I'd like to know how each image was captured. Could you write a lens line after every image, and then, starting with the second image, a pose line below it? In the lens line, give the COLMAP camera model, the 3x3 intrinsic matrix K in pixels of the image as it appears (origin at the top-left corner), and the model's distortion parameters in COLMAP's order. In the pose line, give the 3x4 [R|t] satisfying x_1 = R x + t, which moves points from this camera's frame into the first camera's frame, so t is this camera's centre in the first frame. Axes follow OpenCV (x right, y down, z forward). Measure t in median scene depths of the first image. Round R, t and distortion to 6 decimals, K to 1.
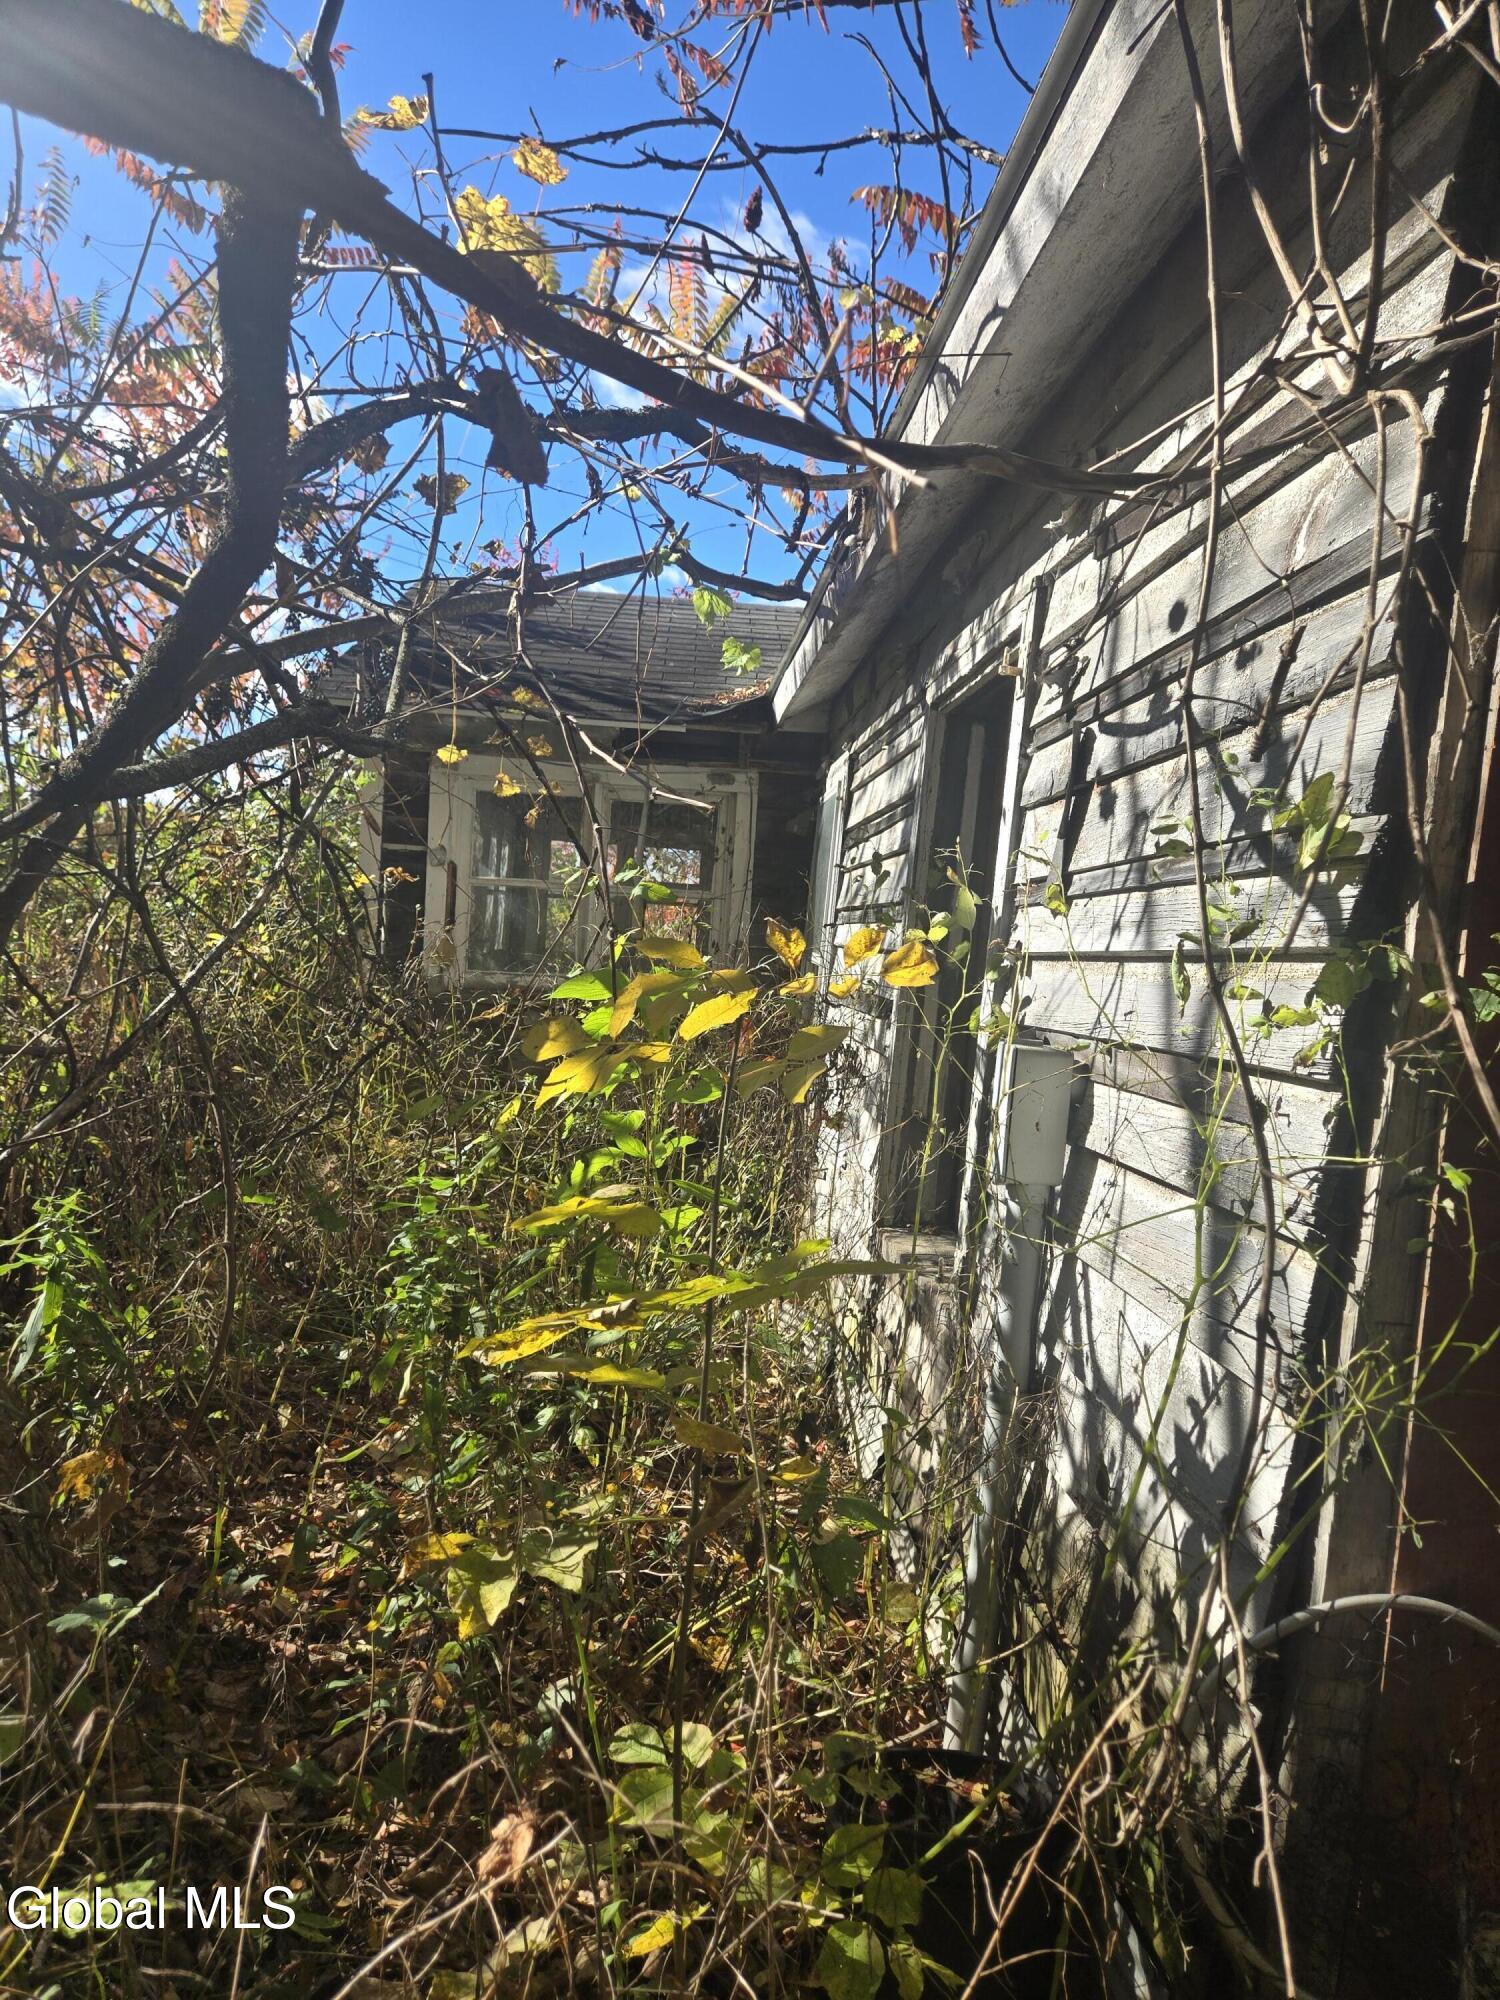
lens RADIAL K [[1319.4, 0, 750.0], [0, 1319.4, 1000.0], [0, 0, 1]] dist [0.121596, -0.152731]
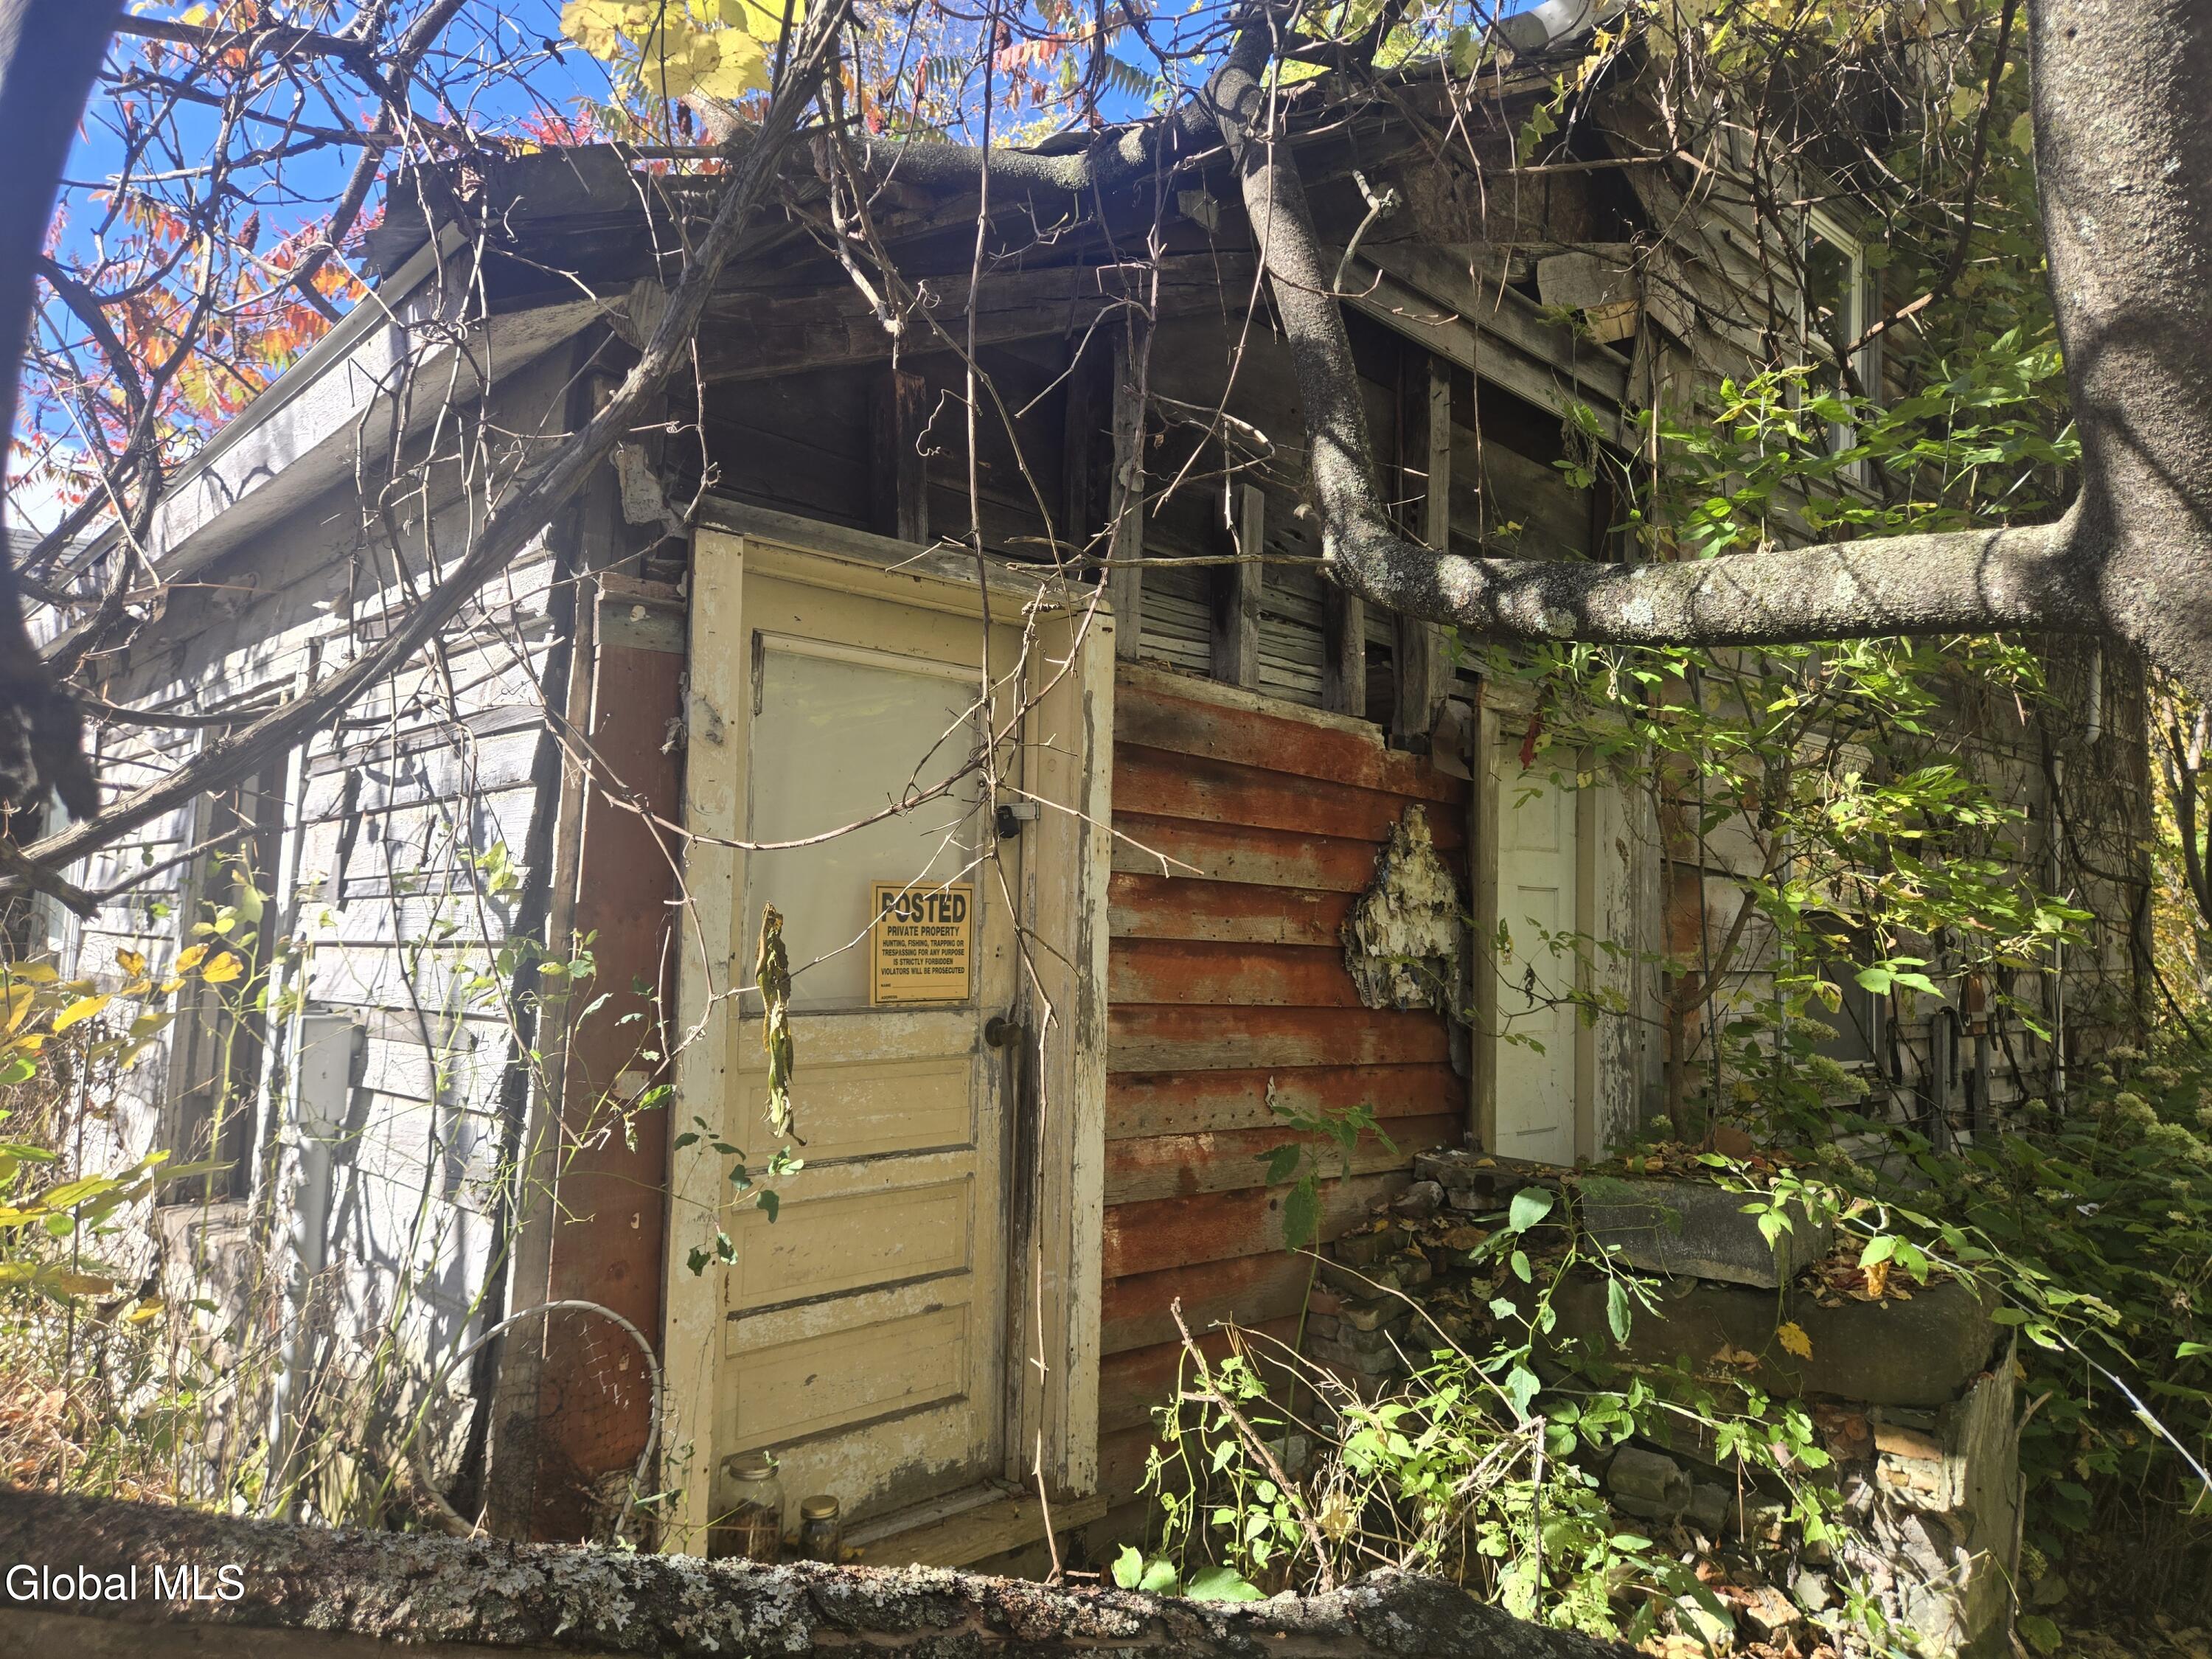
lens RADIAL K [[1459.3, 0, 1107.9], [0, 1459.3, 859.5], [0, 0, 1]] dist [0.121596, -0.152731]
pose [[0.769408, -0.015210, 0.638577, -0.121729], [0.055677, 0.997508, -0.043325, -0.011003], [-0.636327, 0.068888, 0.768338, -0.621646]]
